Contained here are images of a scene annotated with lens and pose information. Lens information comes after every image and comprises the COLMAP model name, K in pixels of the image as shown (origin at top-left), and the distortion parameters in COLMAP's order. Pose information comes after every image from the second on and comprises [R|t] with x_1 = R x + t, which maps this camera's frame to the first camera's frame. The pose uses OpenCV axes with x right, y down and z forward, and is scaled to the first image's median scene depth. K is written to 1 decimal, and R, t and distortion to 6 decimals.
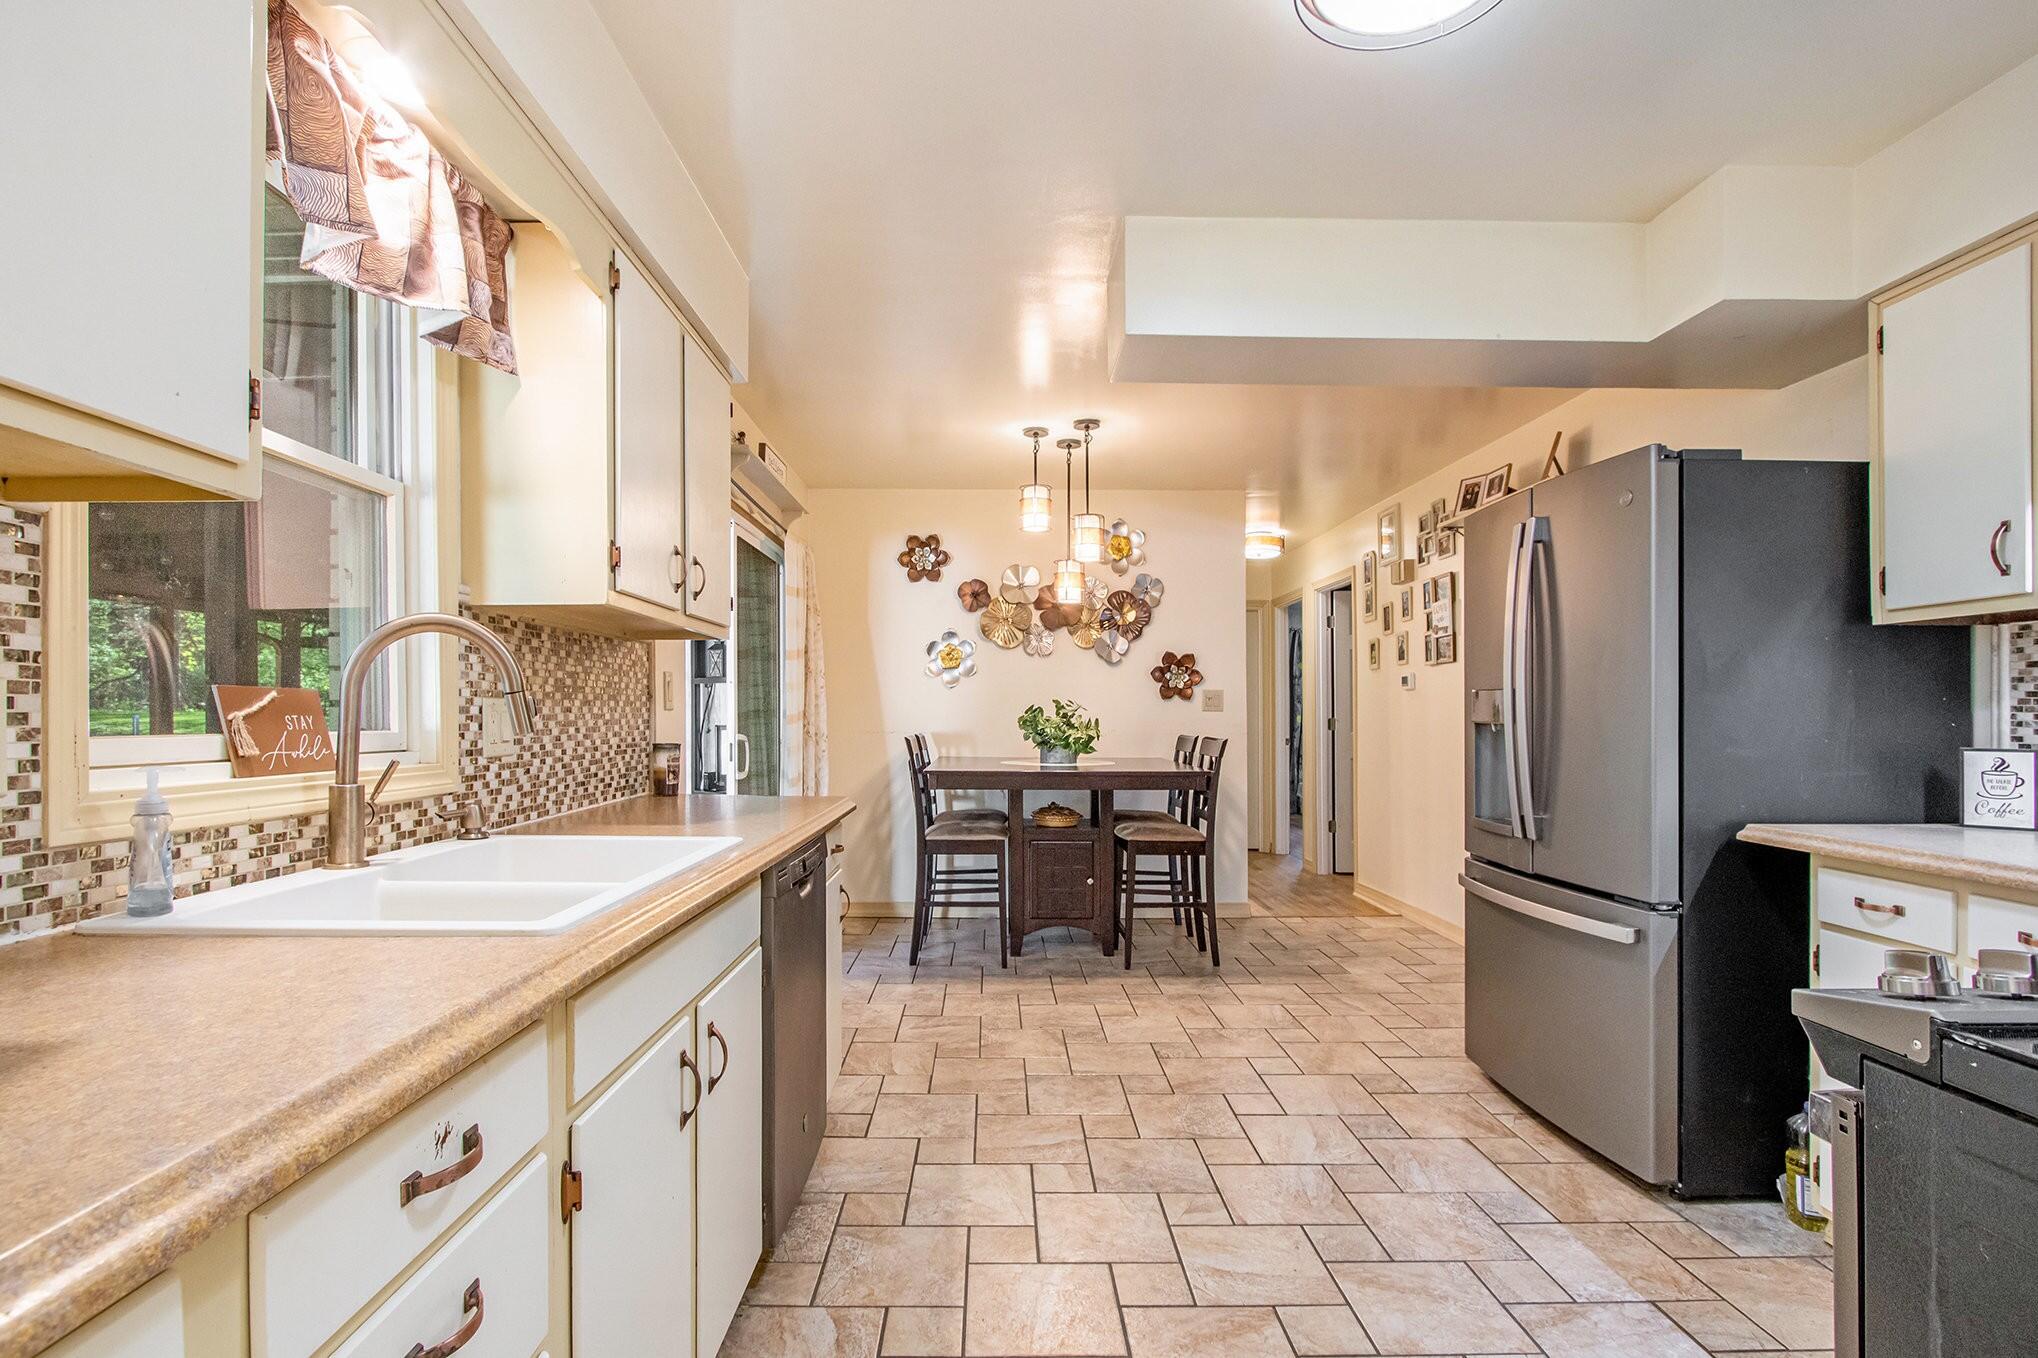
lens RADIAL K [[938.8, 0, 982.1], [0, 938.8, 668.9], [0, 0, 1]] dist [-0.041475, -0.000023]
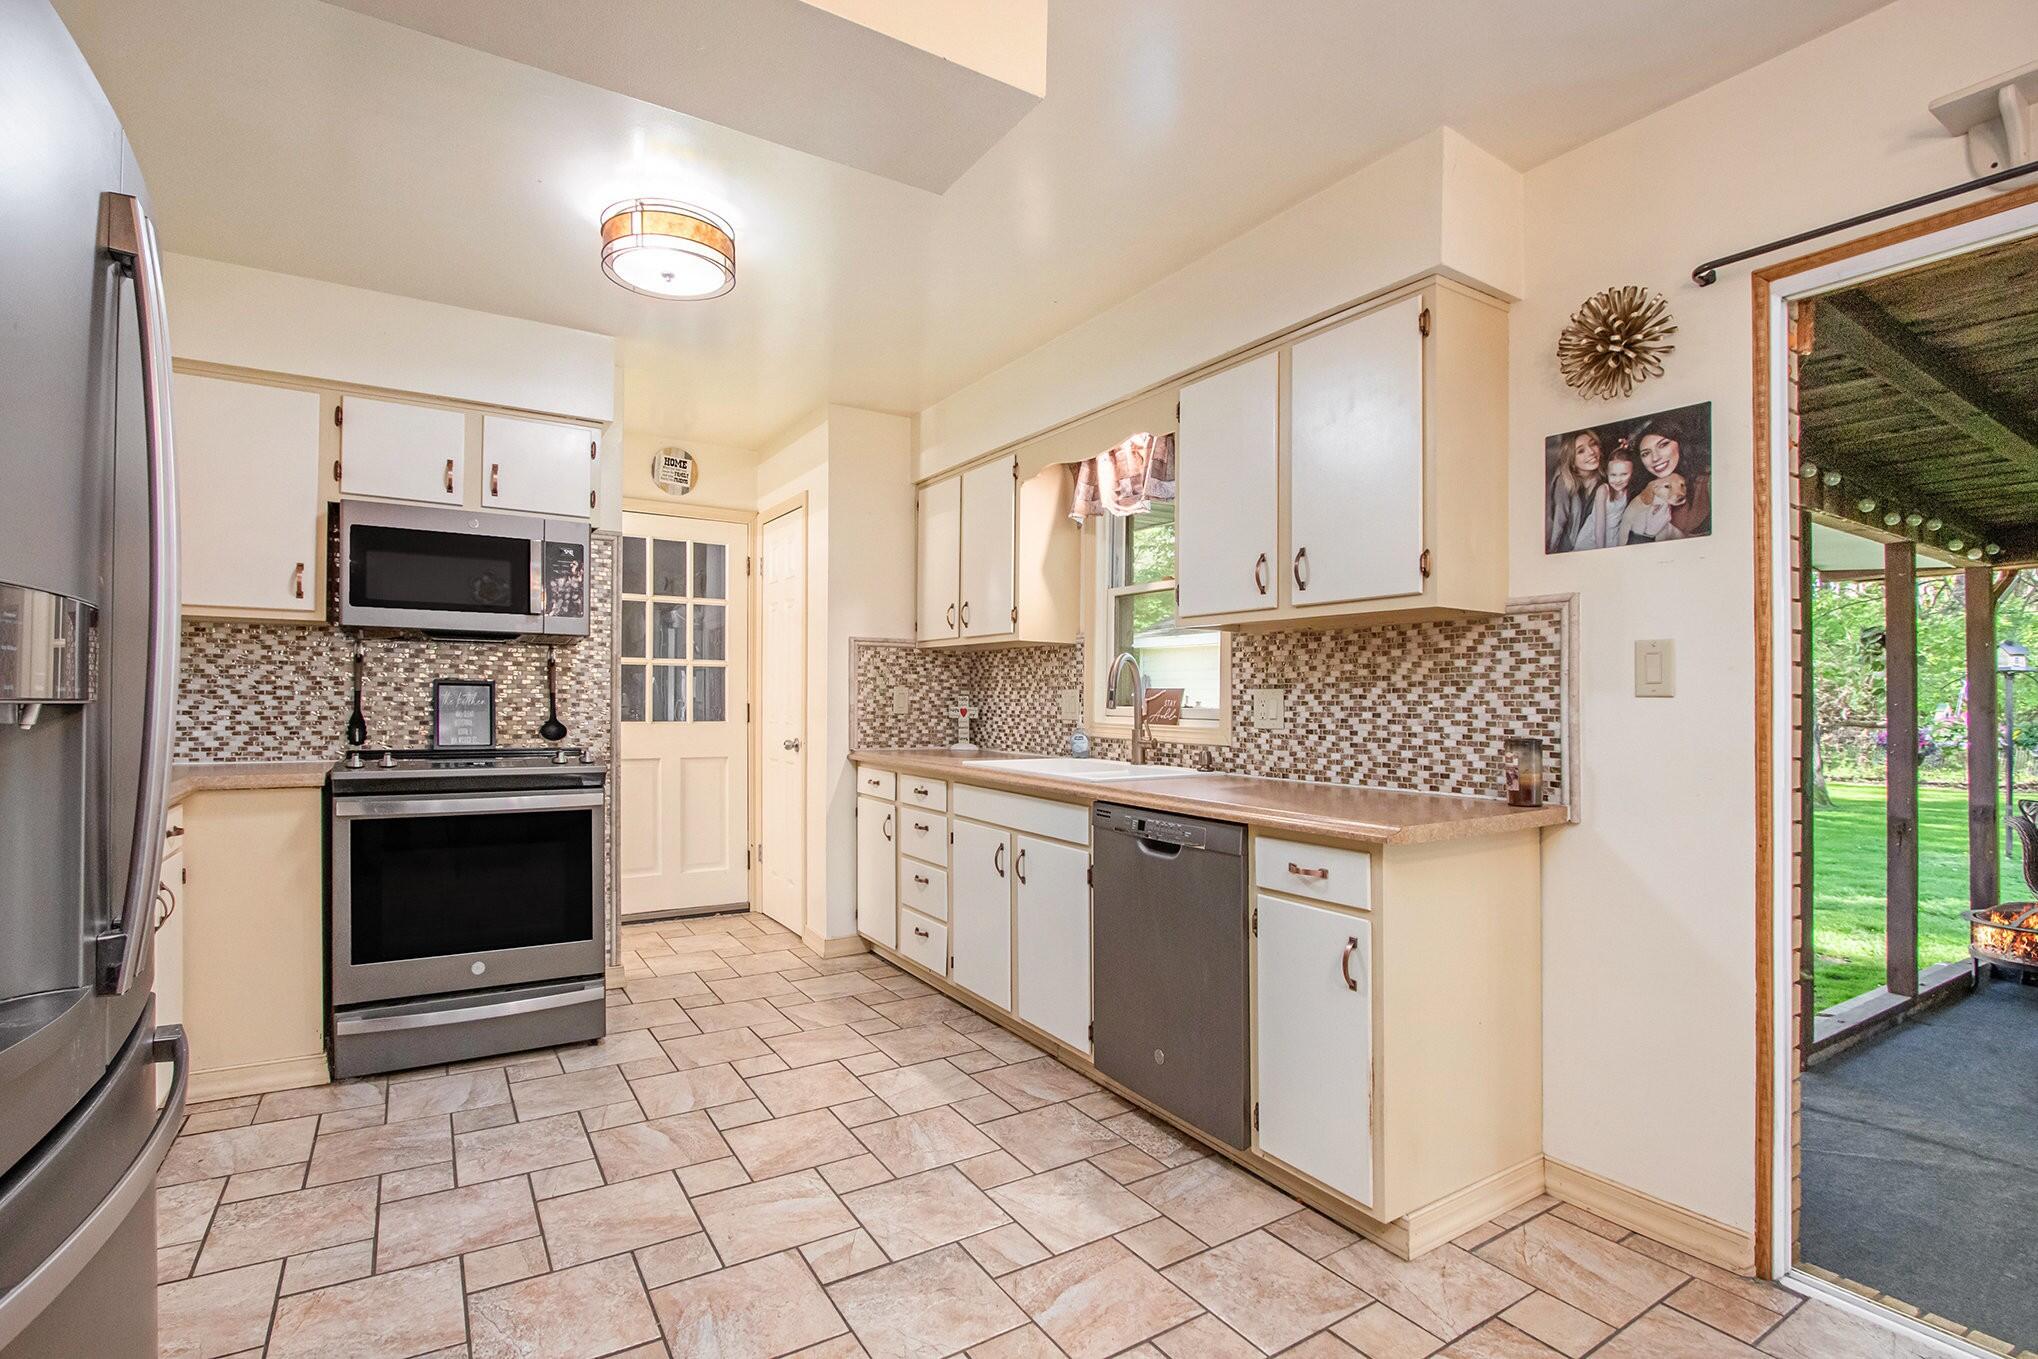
lens RADIAL K [[938.8, 0, 982.1], [0, 938.8, 669.4], [0, 0, 1]] dist [-0.041475, -0.000023]
pose [[-0.850770, -0.030726, -0.524639, 0.577918], [0.010019, 0.997160, -0.074647, 0.094530], [0.525443, -0.068764, -0.848046, 1.798814]]
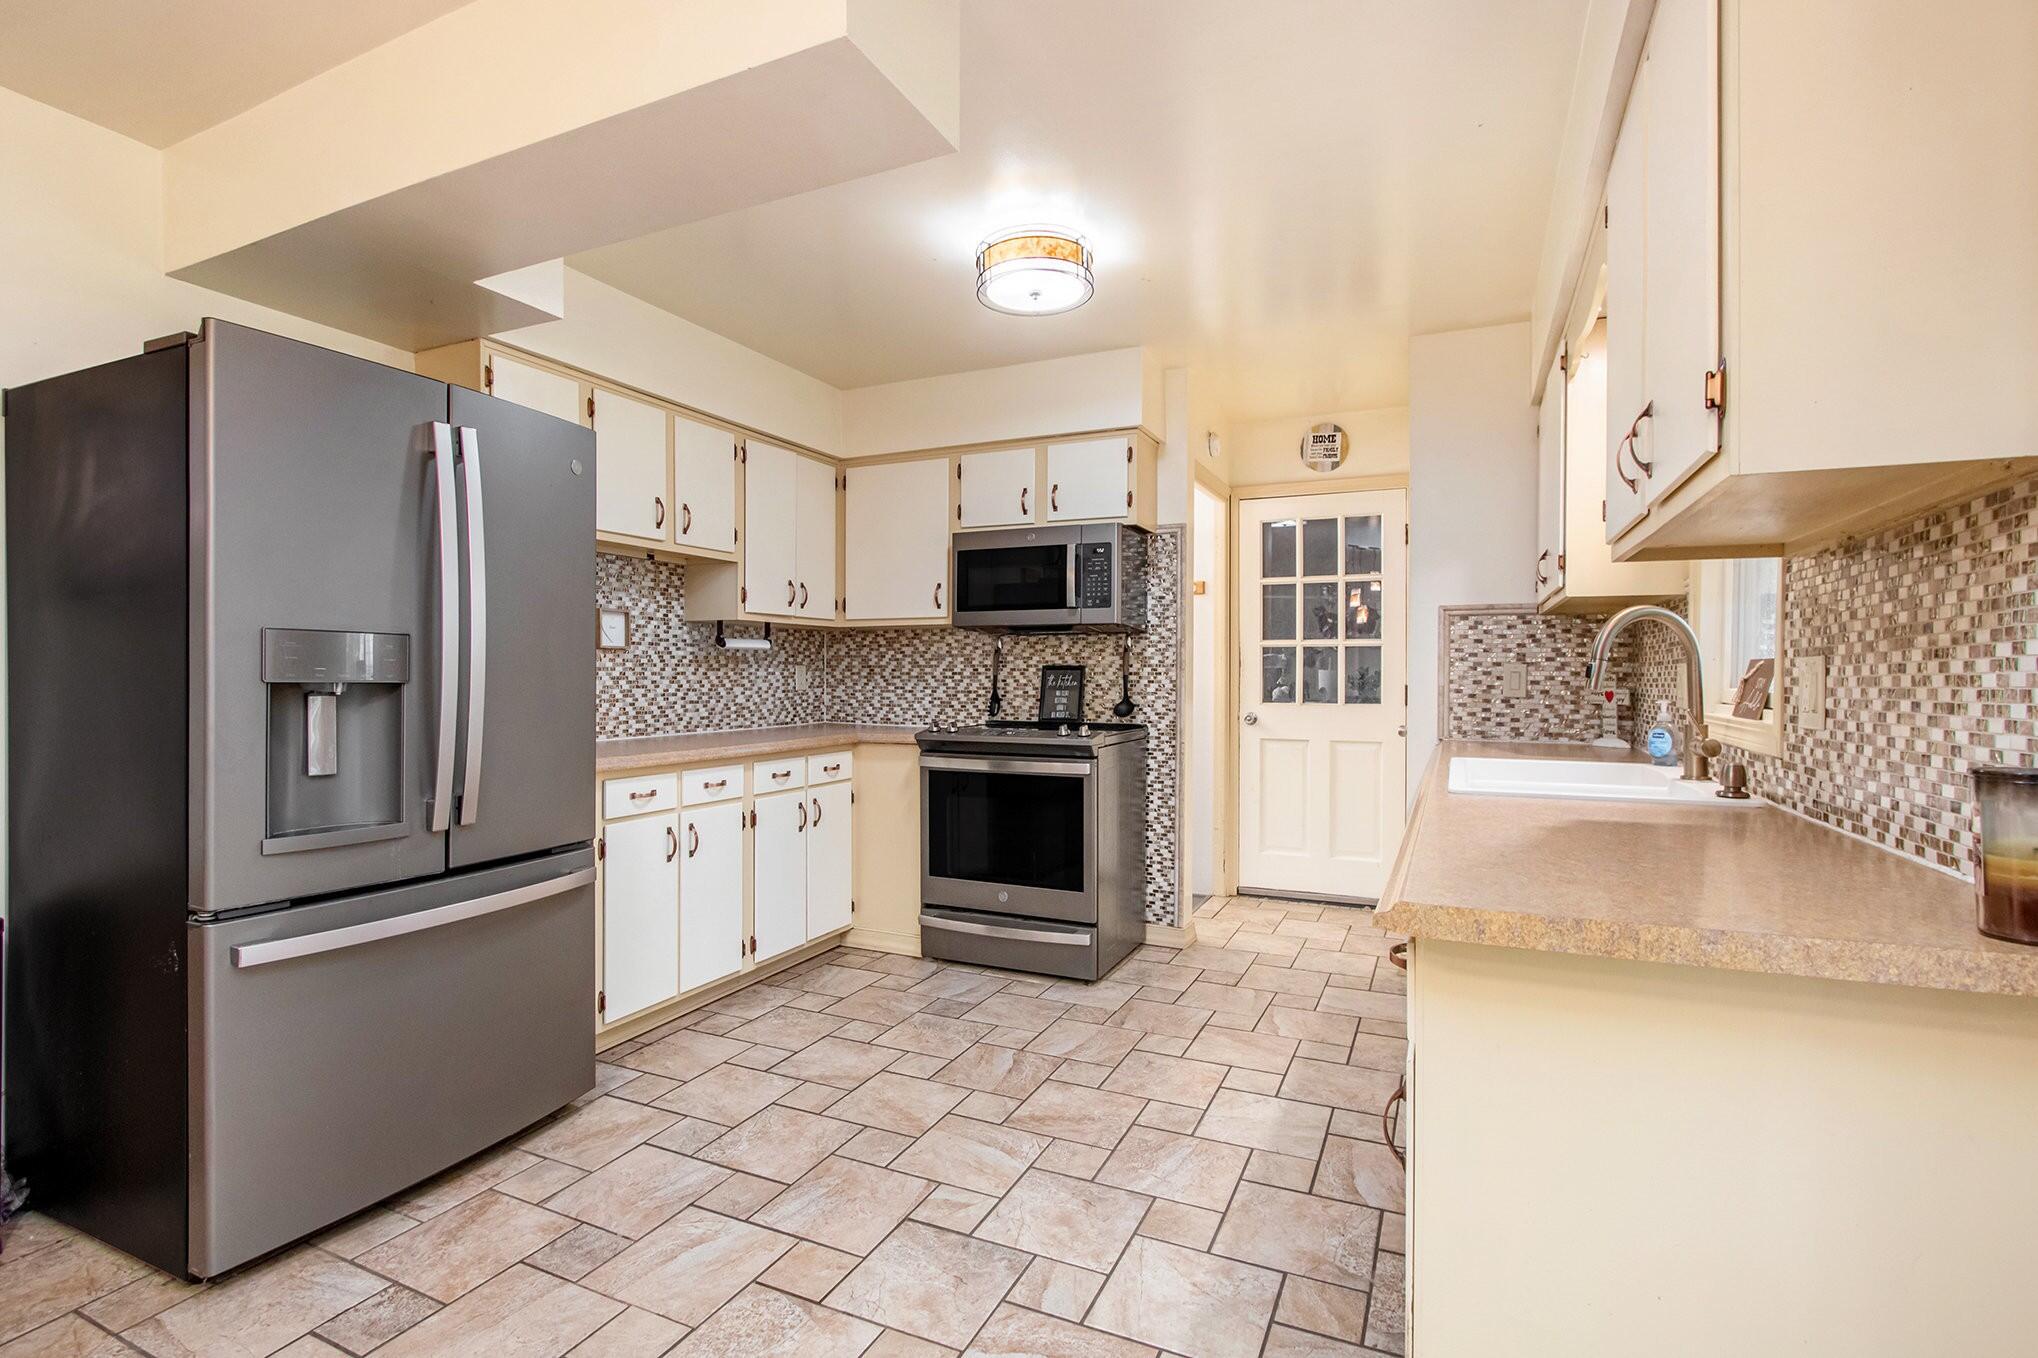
lens RADIAL K [[923.4, 0, 1019.0], [0, 923.4, 679.0], [0, 0, 1]] dist [-0.025038, 0.000059]
pose [[-0.910710, -0.009568, 0.412936, -0.193724], [-0.027563, 0.998911, -0.037644, 0.088526], [-0.412127, -0.045665, -0.909982, 1.776345]]
